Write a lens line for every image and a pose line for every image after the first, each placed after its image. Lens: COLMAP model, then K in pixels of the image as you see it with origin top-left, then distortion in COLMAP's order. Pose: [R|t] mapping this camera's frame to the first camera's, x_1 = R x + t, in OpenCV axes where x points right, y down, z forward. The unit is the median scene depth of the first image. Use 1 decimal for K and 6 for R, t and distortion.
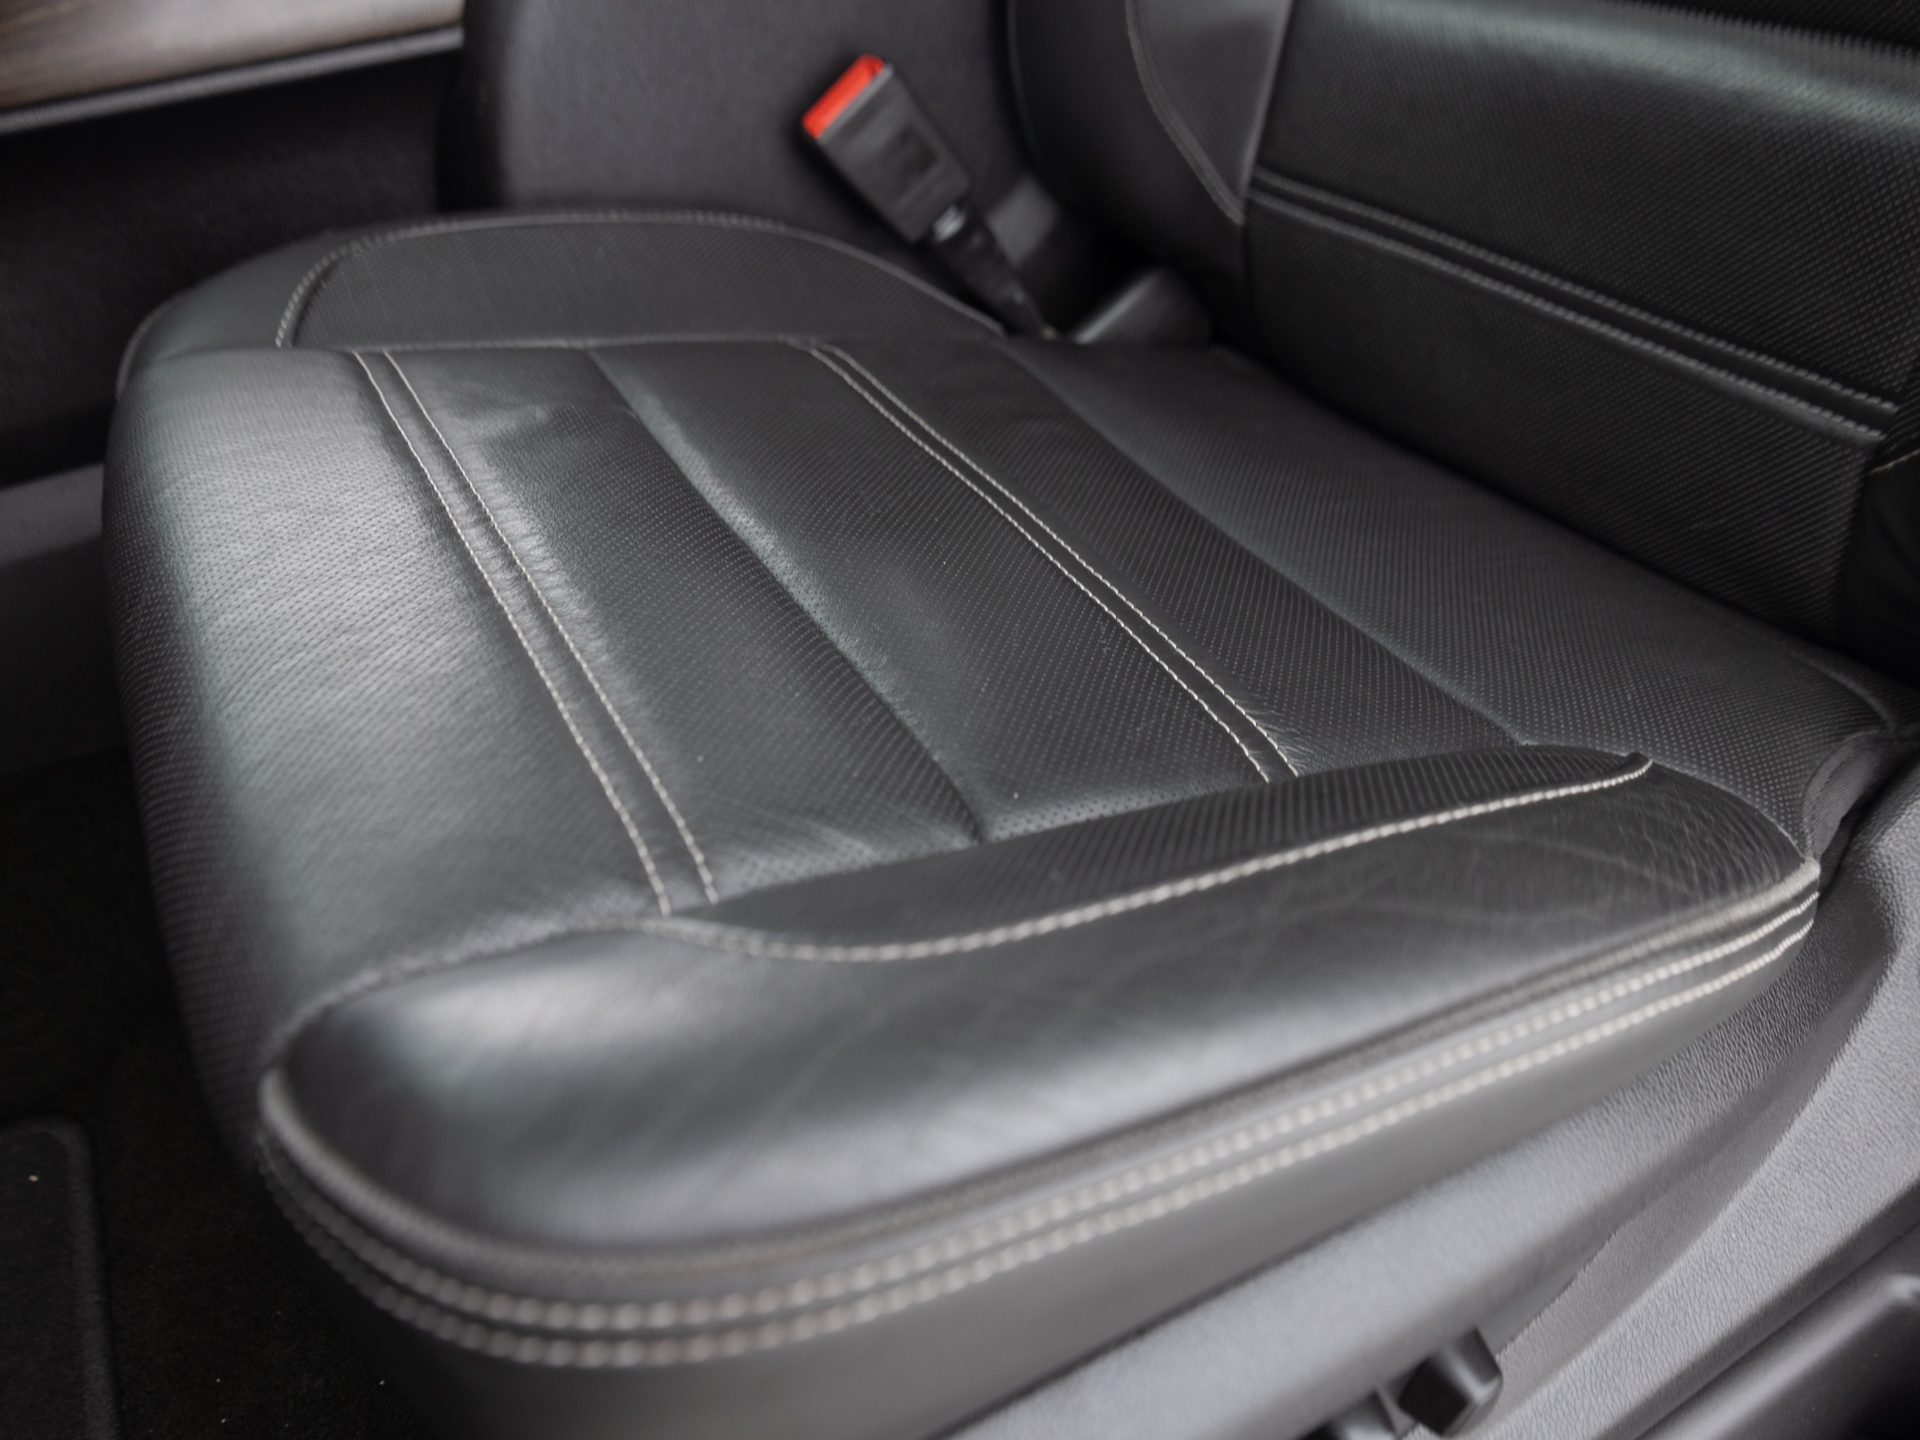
lens RADIAL K [[1397.4, 0, 938.6], [0, 1397.4, 712.0], [0, 0, 1]] dist [-0.021818, 0.003741]
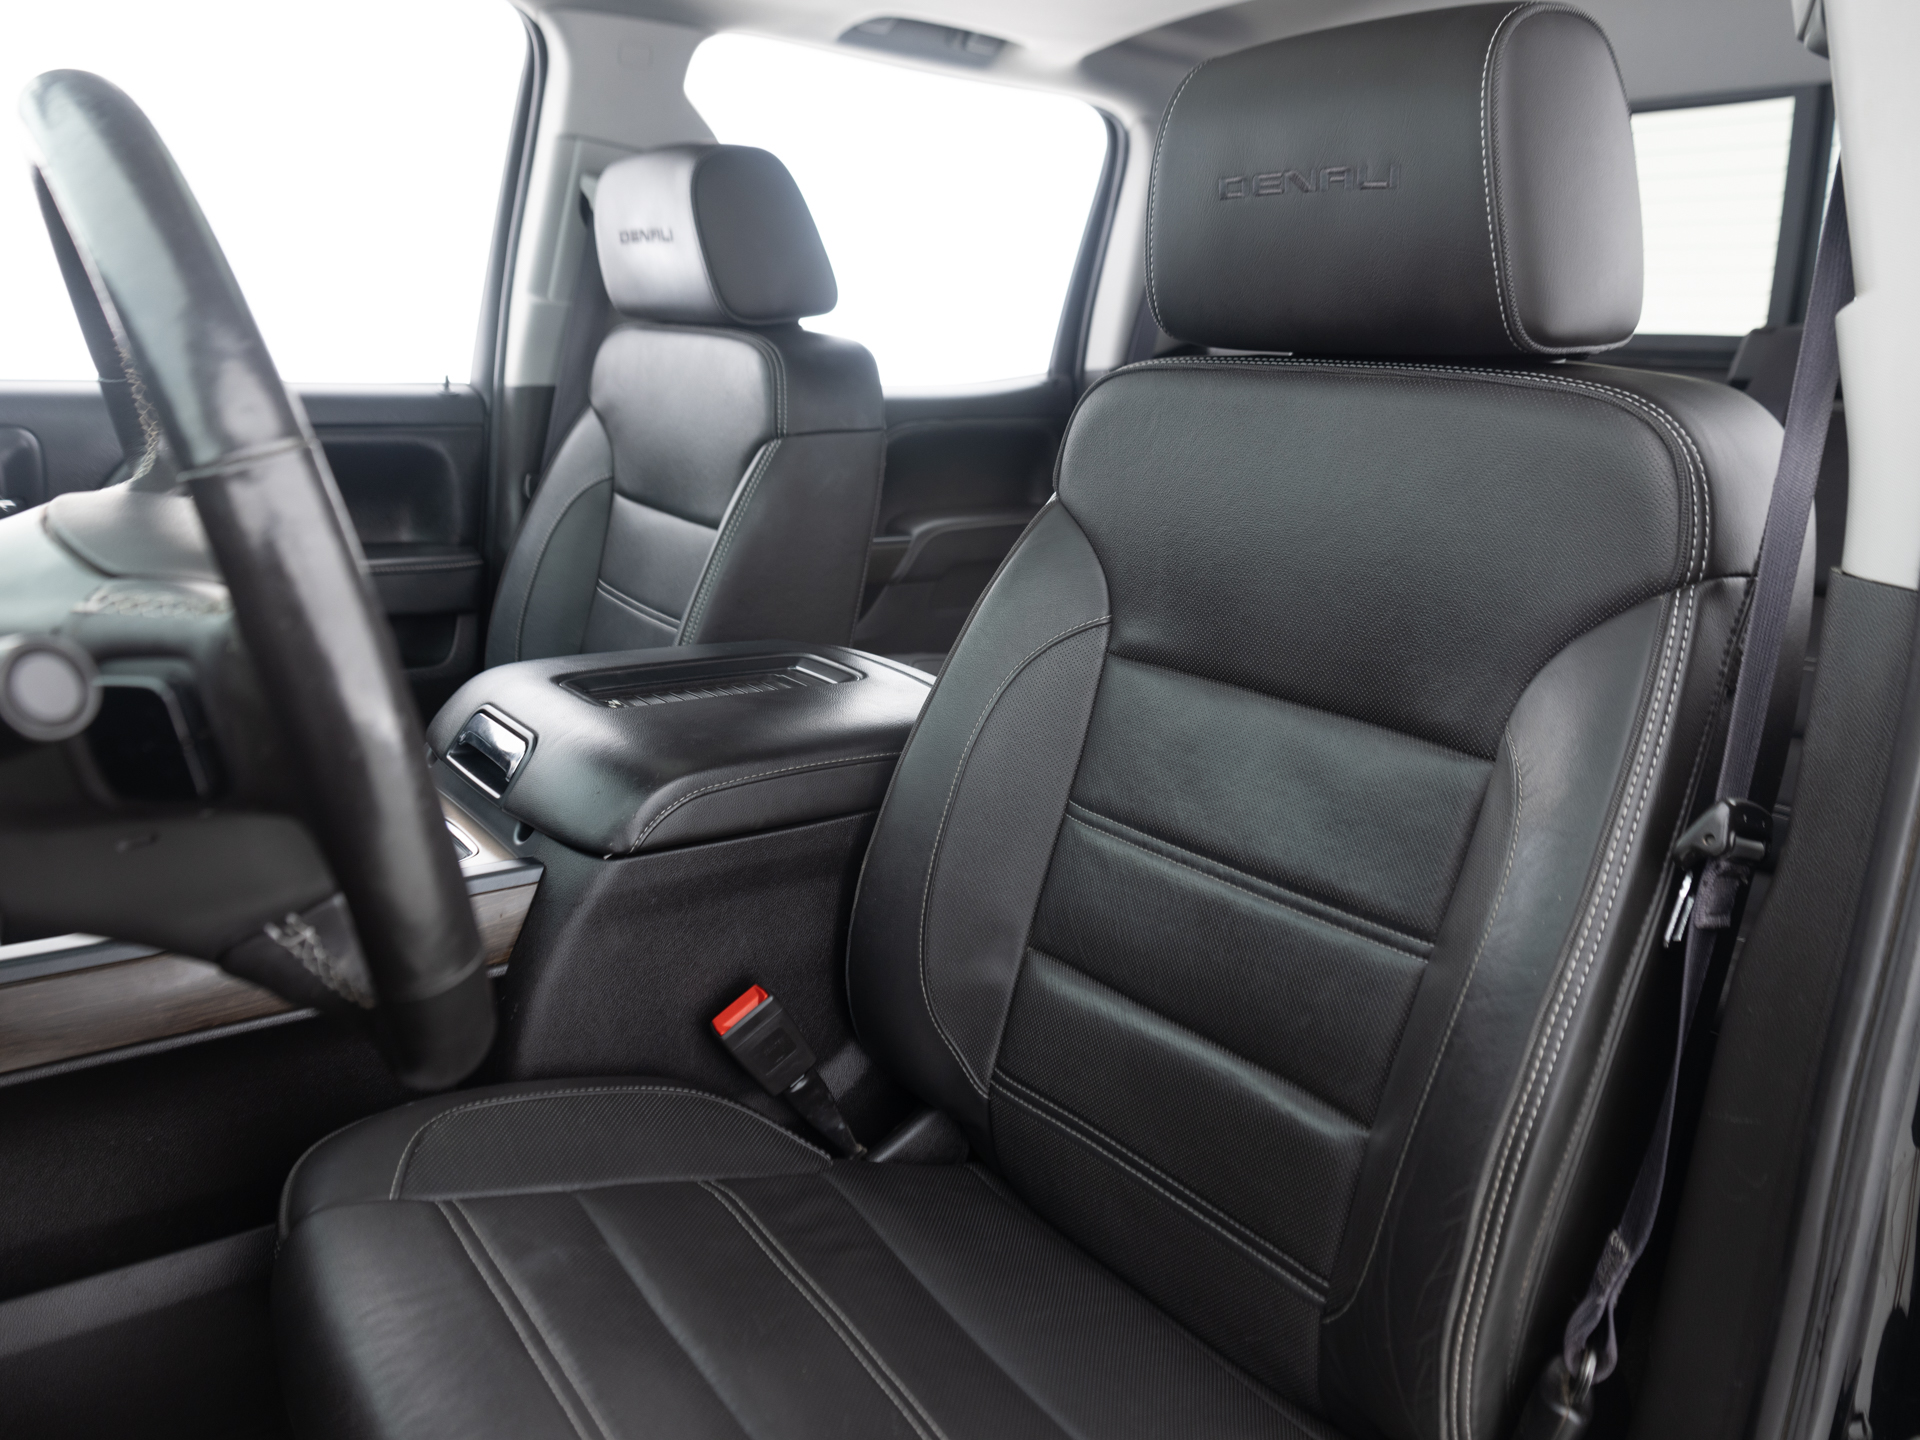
lens RADIAL K [[1397.4, 0, 938.6], [0, 1397.4, 712.0], [0, 0, 1]] dist [-0.021818, 0.003741]
pose [[0.986570, 0.087516, 0.137916, -0.096857], [-0.020826, 0.904857, -0.425206, -0.079840], [-0.162007, 0.416623, 0.894527, -0.617035]]
